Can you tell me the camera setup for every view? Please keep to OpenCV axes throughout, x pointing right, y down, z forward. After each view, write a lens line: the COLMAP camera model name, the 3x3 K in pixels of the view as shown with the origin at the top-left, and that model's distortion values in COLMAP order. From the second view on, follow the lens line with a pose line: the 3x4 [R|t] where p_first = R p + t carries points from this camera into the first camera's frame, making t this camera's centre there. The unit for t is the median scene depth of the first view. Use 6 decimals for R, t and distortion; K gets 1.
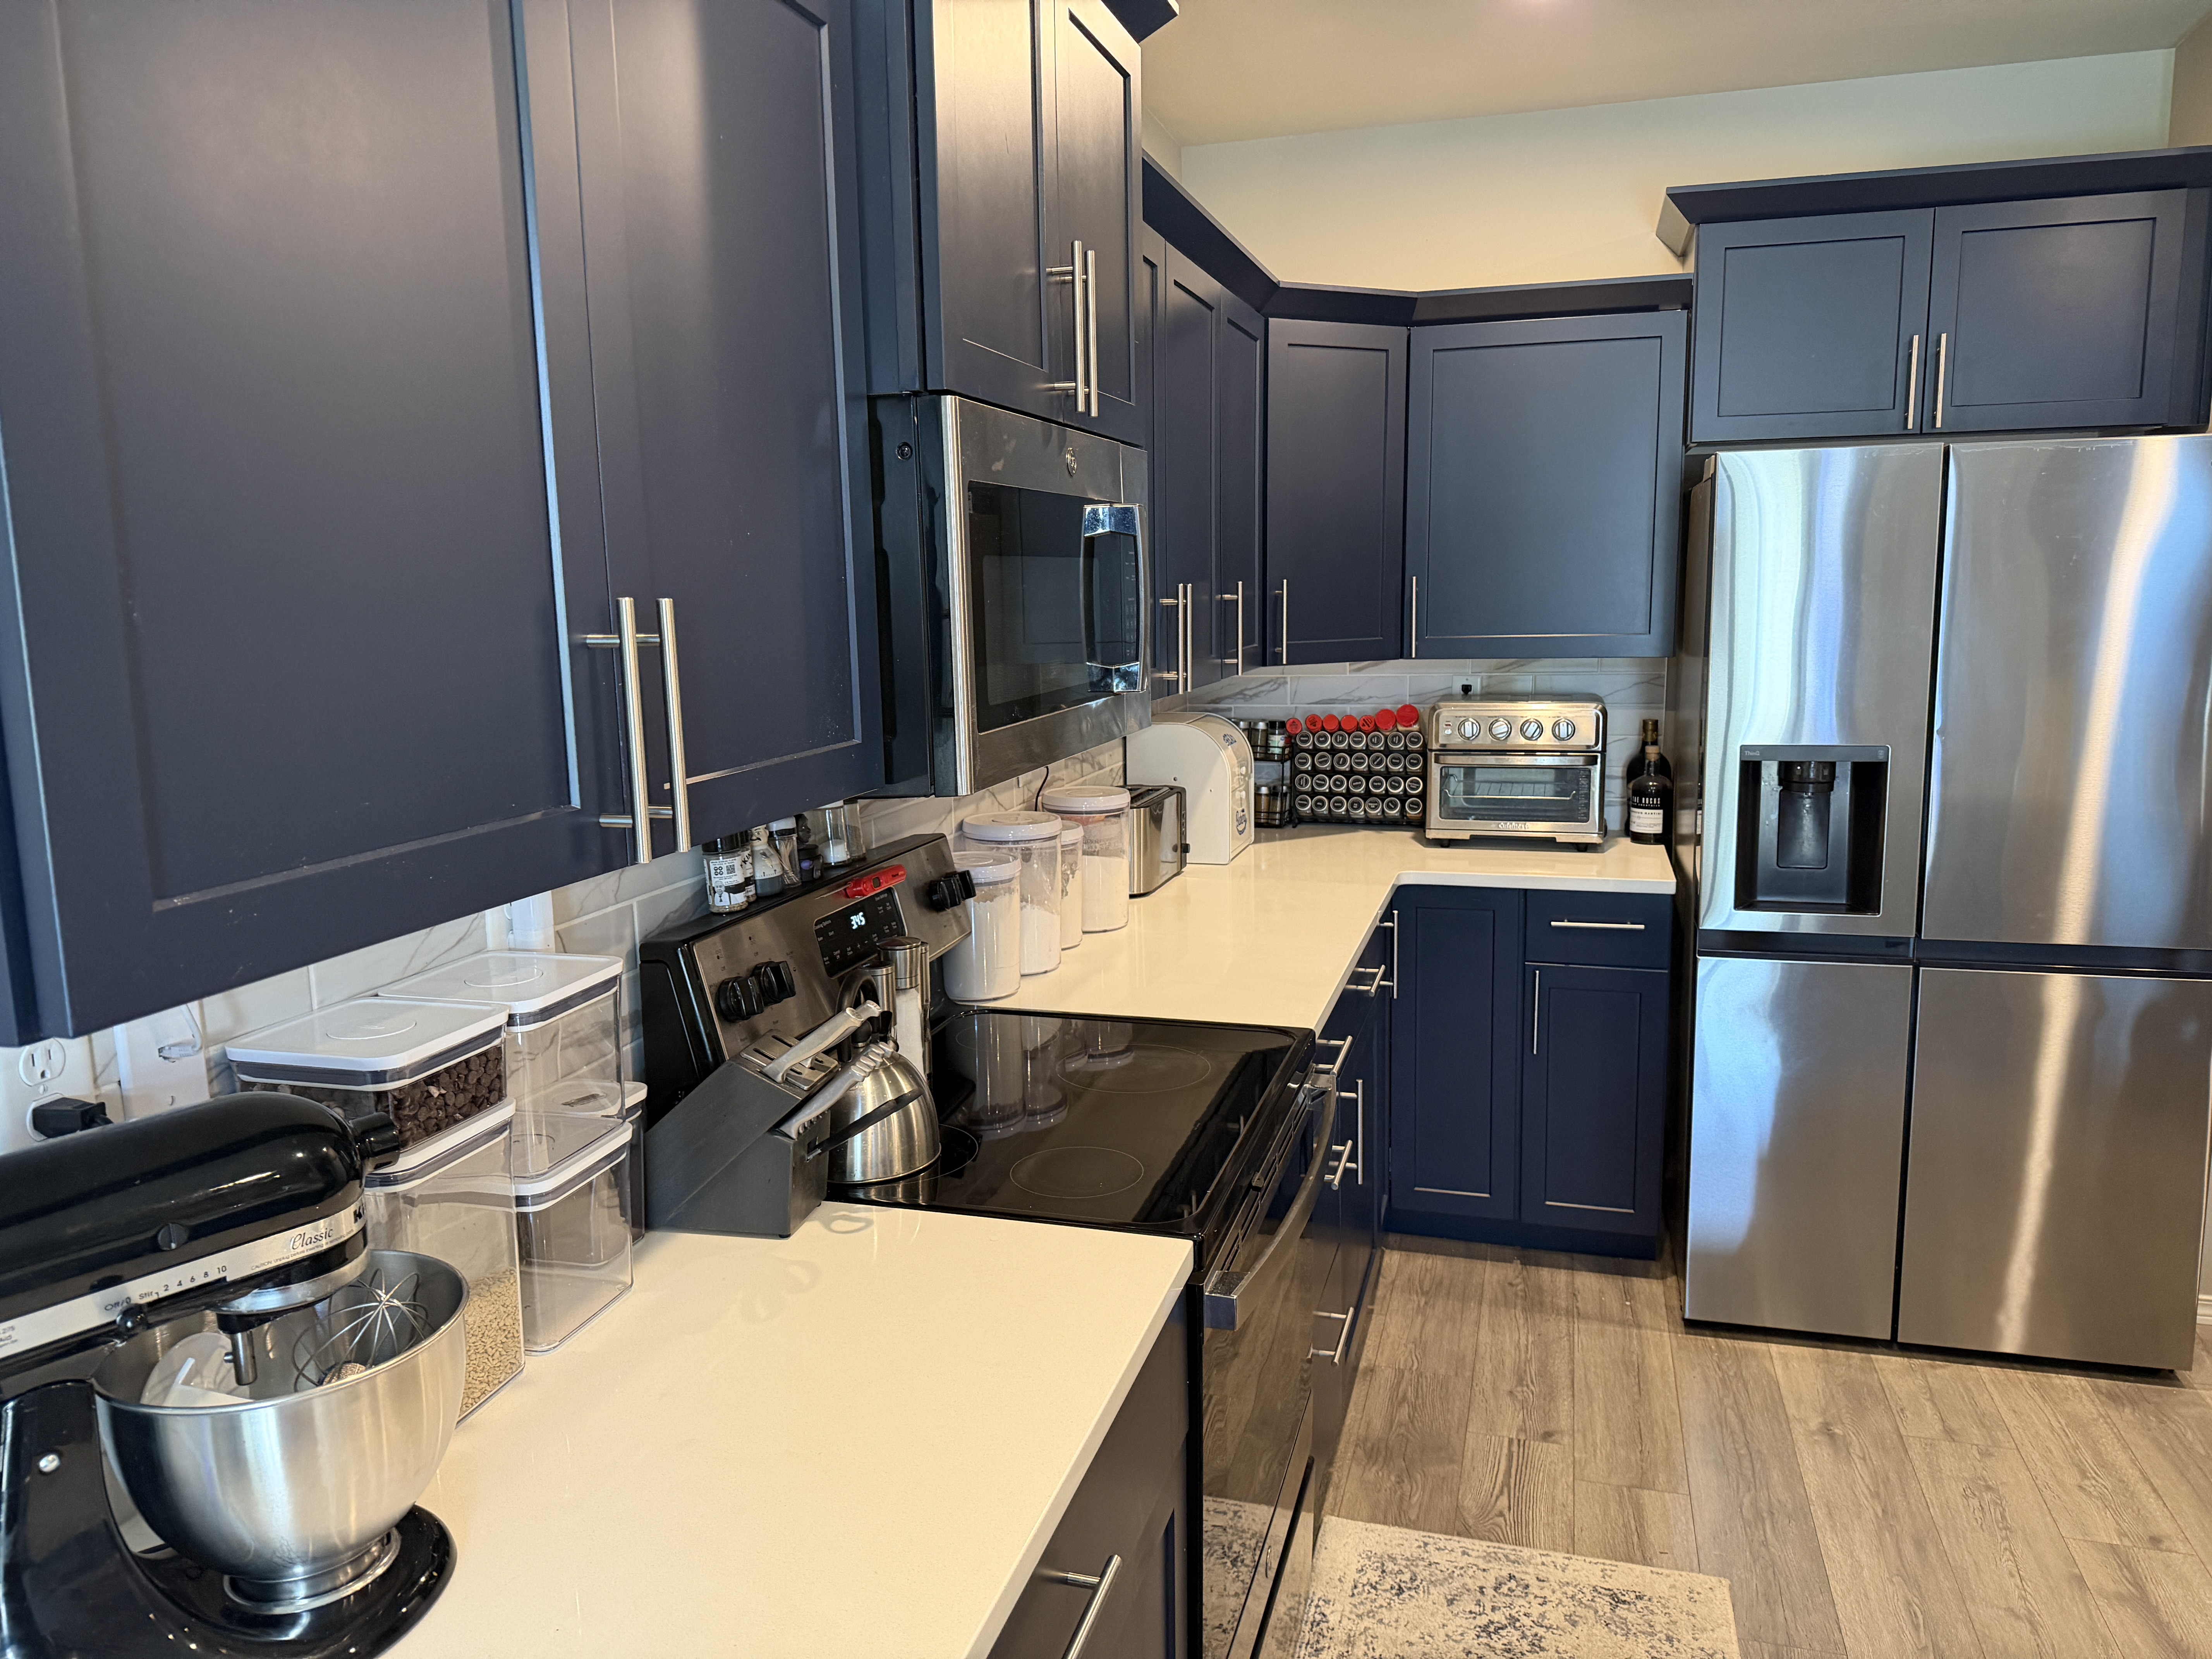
lens RADIAL K [[1525.9, 0, 1069.3], [0, 1525.9, 827.3], [0, 0, 1]] dist [0.204685, -0.285974]
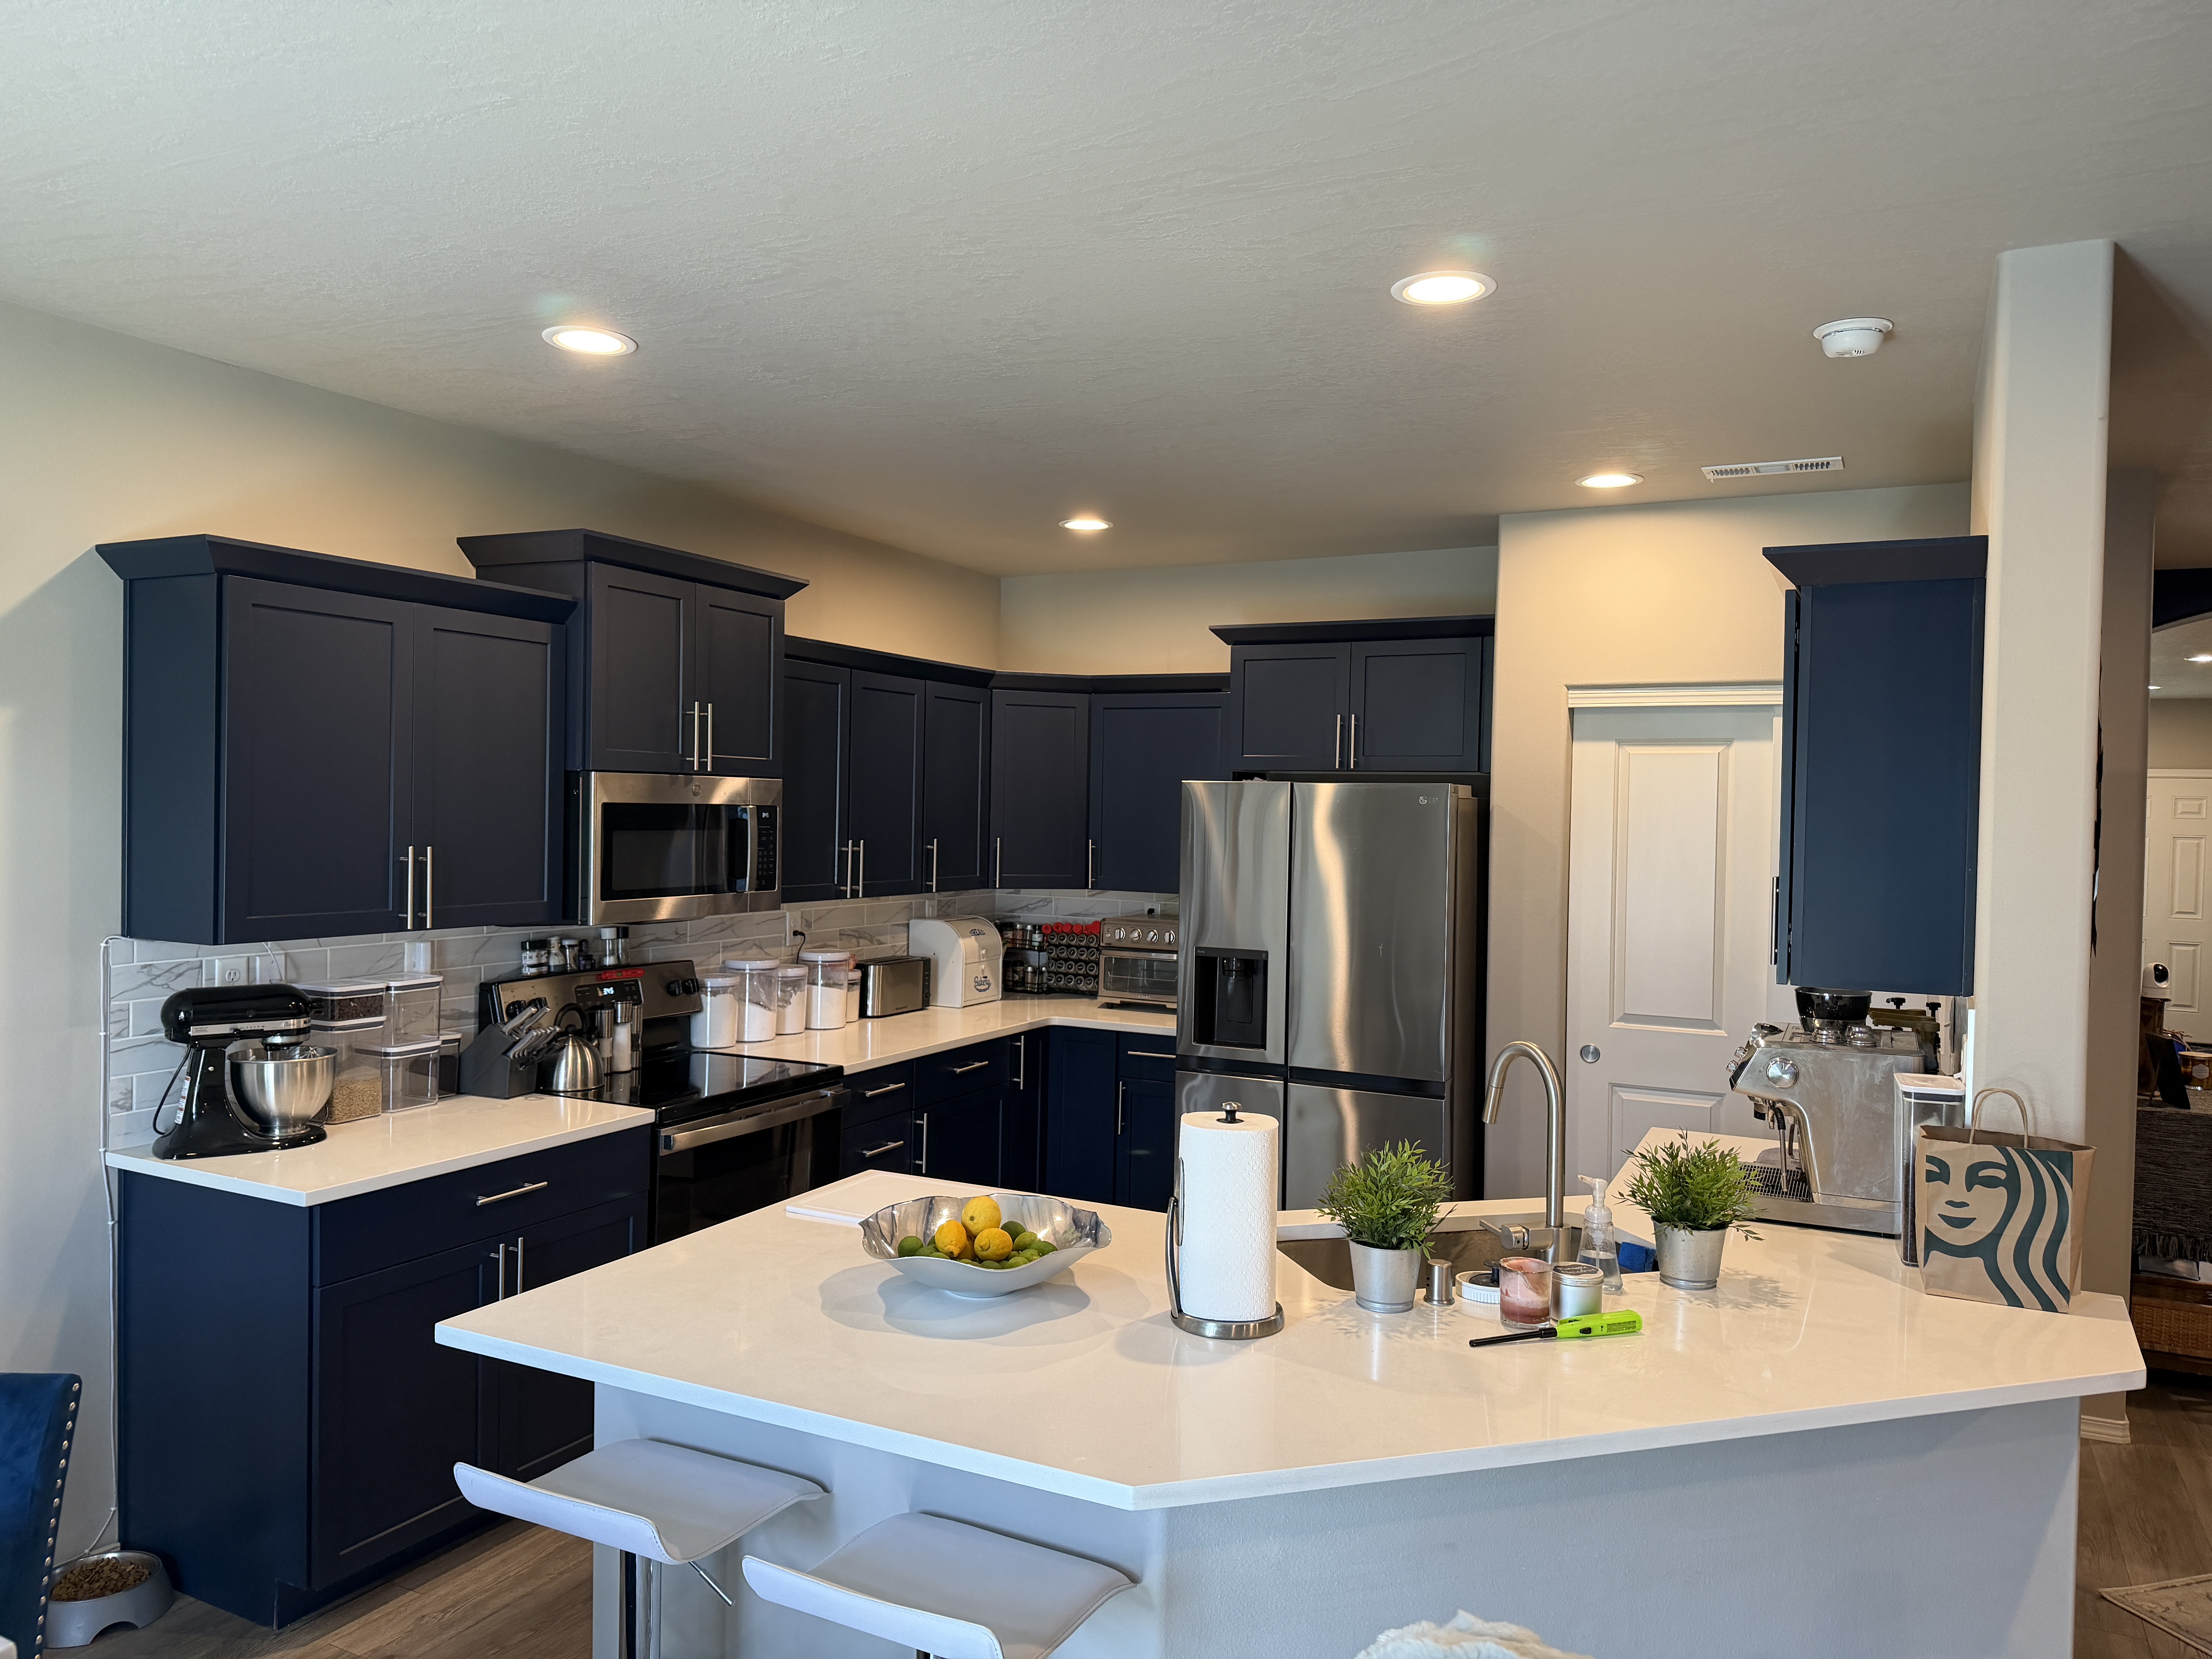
lens RADIAL K [[1530.2, 0, 1106.0], [0, 1530.2, 829.5], [0, 0, 1]] dist [0.046086, -0.077237]
pose [[0.985063, 0.039884, -0.167514, 0.596895], [-0.063754, 0.988149, -0.139631, 0.061787], [0.159960, 0.148225, 0.975931, -0.680367]]
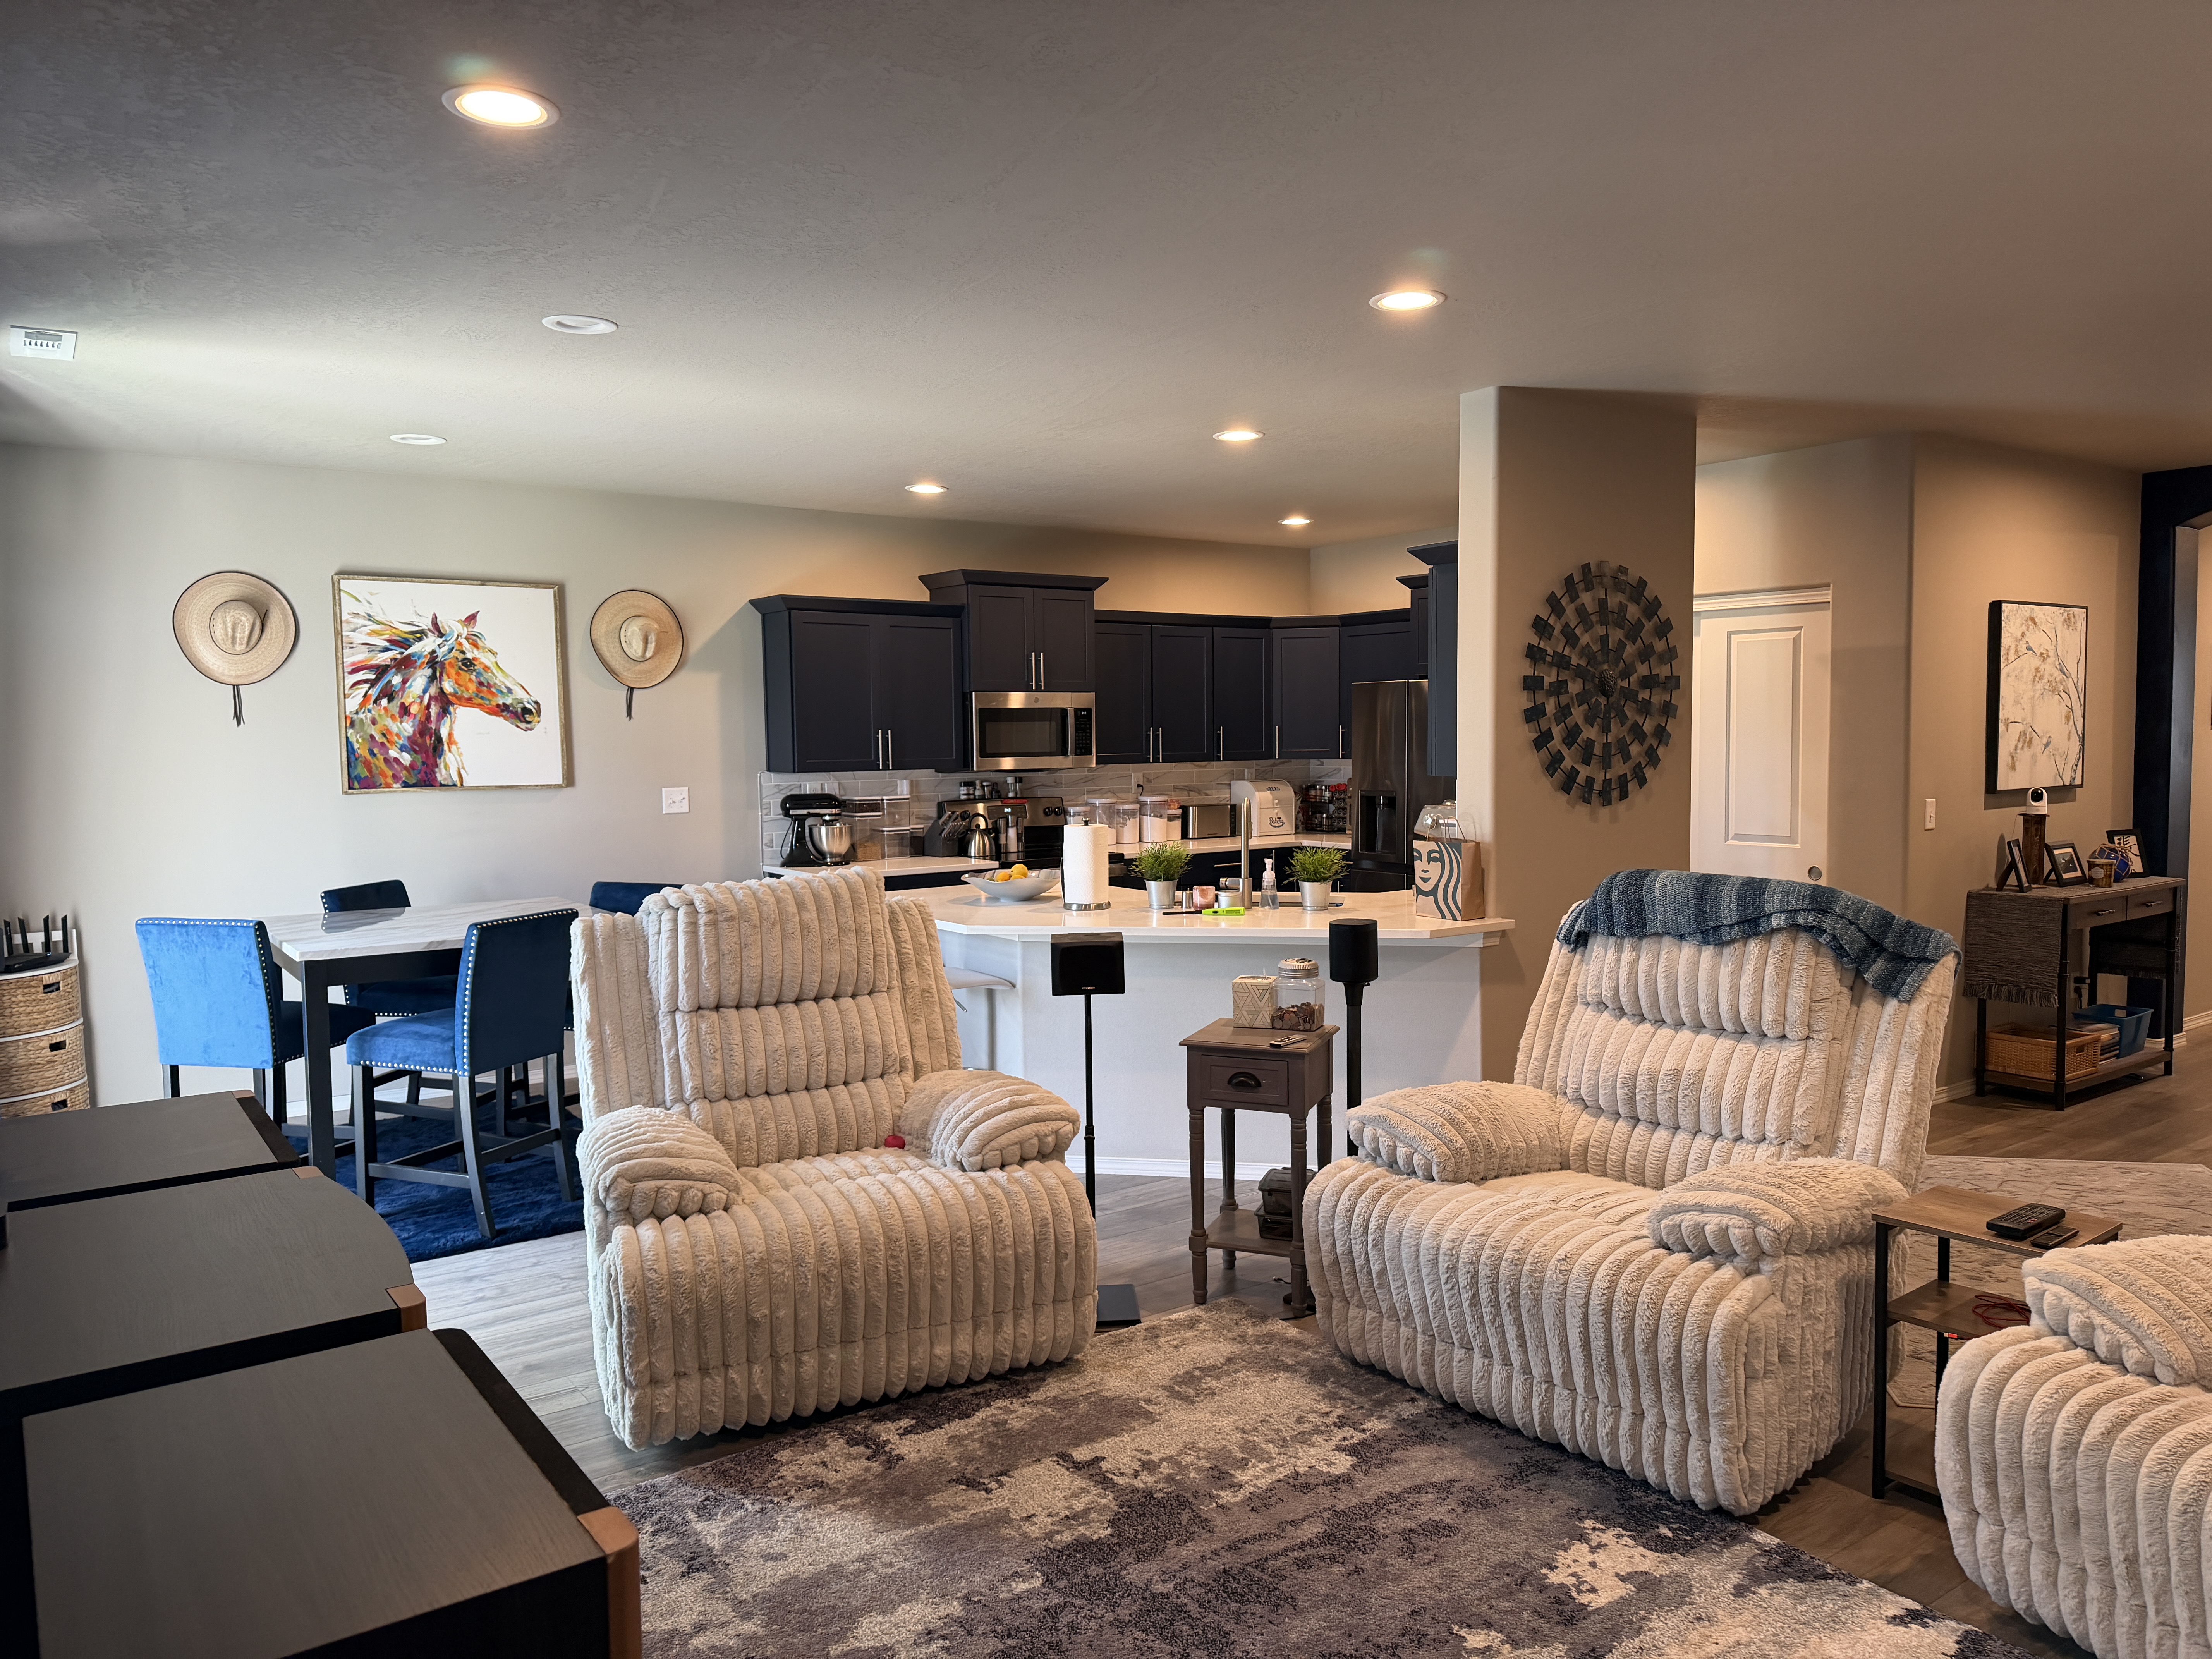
lens RADIAL K [[1530.2, 0, 1106.0], [0, 1530.2, 829.5], [0, 0, 1]] dist [0.046086, -0.077237]
pose [[0.796591, 0.049649, -0.602476, 1.641932], [-0.099723, 0.993760, -0.049959, 0.188525], [0.596237, 0.099877, 0.796572, -1.340554]]
